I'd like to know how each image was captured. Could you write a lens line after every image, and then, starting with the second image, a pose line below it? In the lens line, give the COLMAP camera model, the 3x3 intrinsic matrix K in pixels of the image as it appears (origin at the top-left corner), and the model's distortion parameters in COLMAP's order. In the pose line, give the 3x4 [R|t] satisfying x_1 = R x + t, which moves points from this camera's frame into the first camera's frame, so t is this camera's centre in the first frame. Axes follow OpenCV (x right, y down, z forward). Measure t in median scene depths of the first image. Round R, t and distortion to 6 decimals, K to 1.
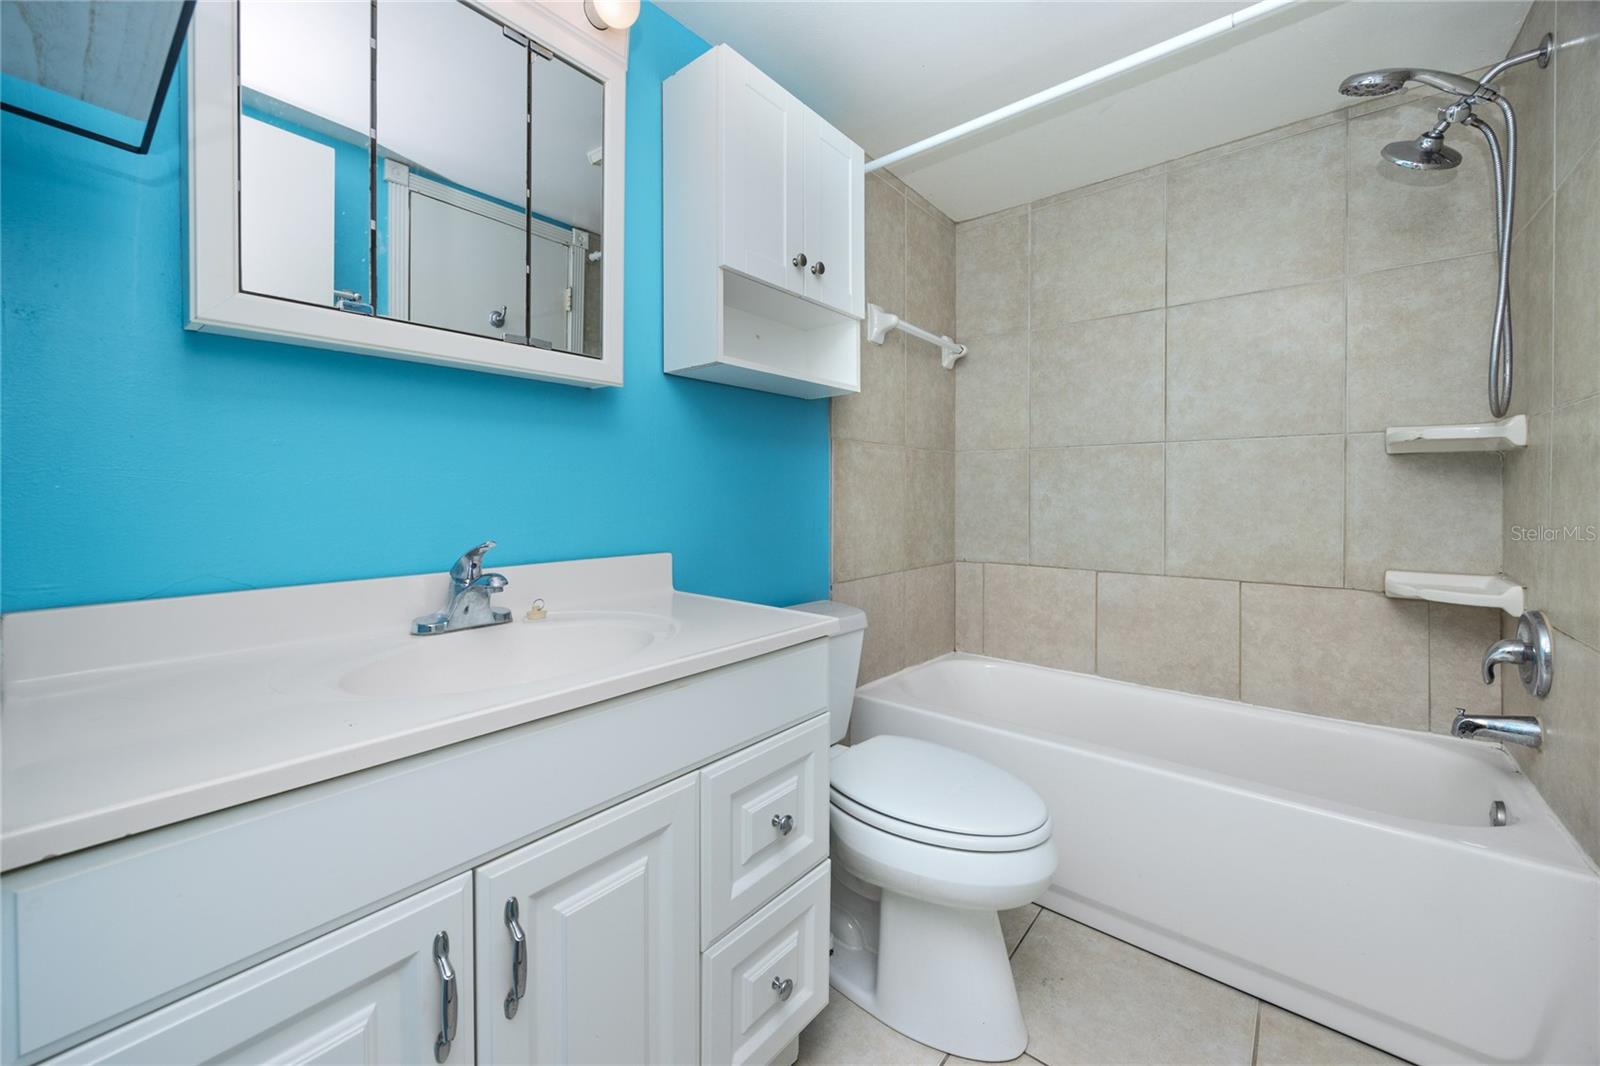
lens RADIAL K [[632.0, 0, 799.9], [0, 632.0, 485.0], [0, 0, 1]] dist [-0.002329, -0.000100]
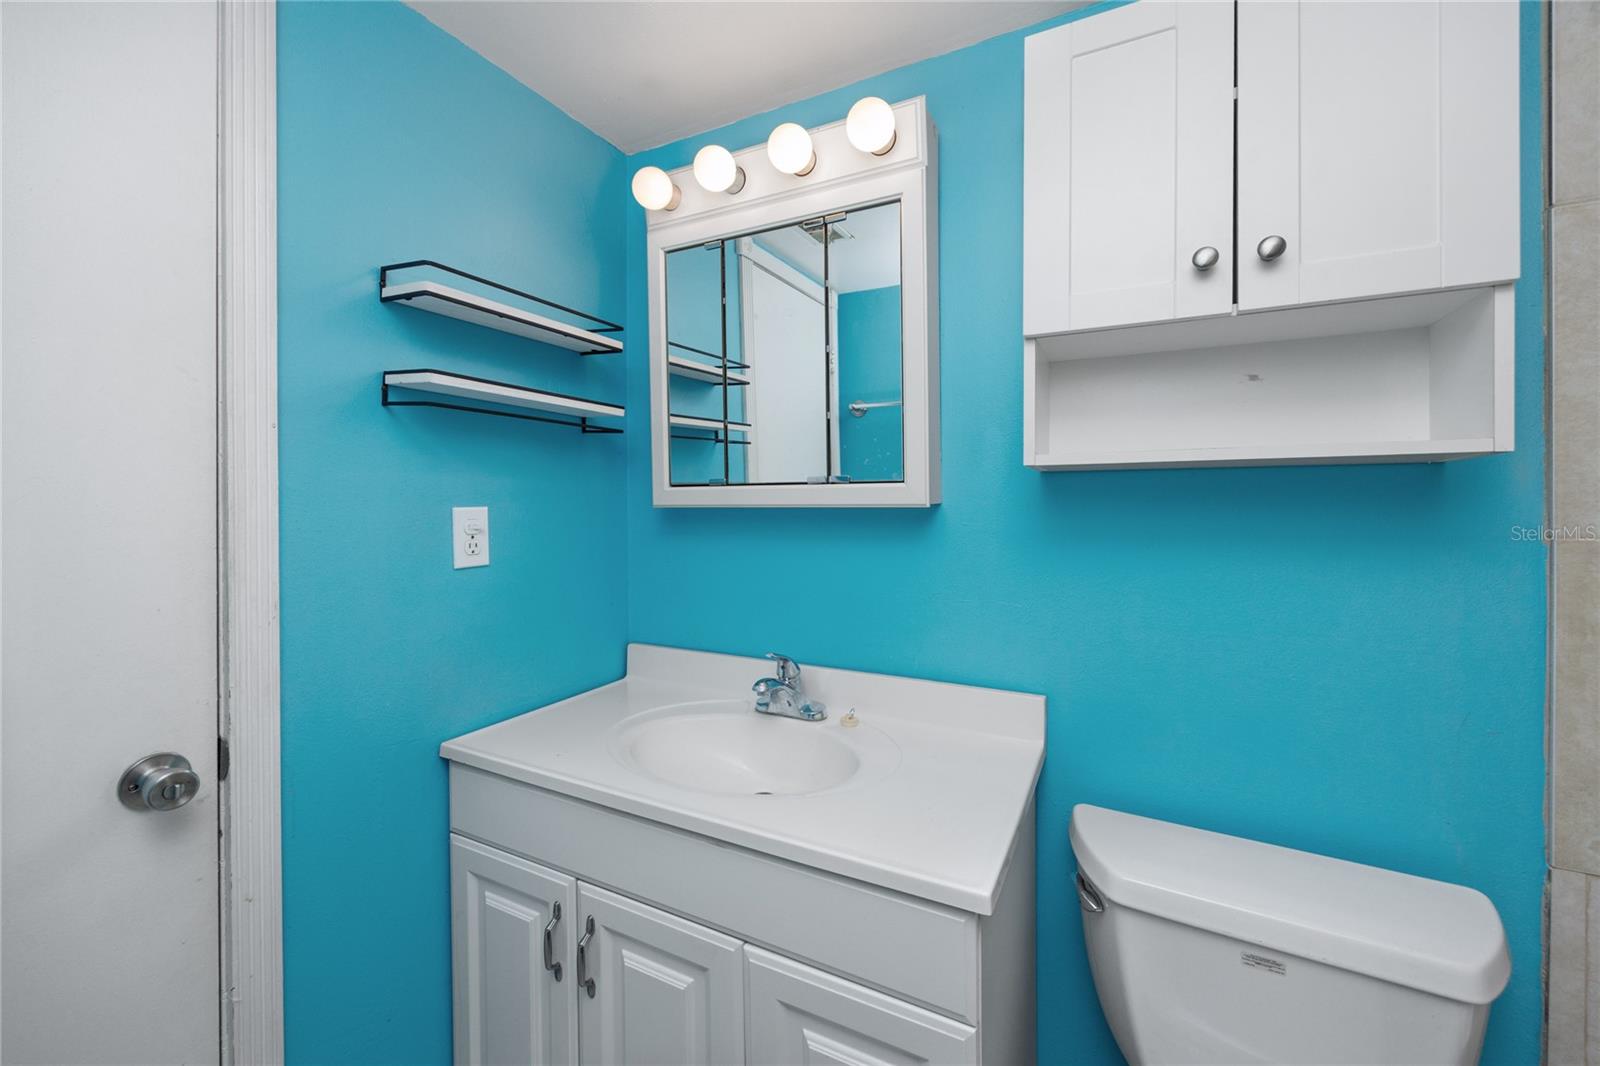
lens RADIAL K [[632.0, 0, 799.9], [0, 632.0, 485.0], [0, 0, 1]] dist [-0.002329, -0.000100]
pose [[0.220955, -0.019403, -0.975091, 0.652302], [0.008711, 0.999801, -0.017921, -0.191117], [0.975245, -0.004534, 0.221080, 0.680393]]
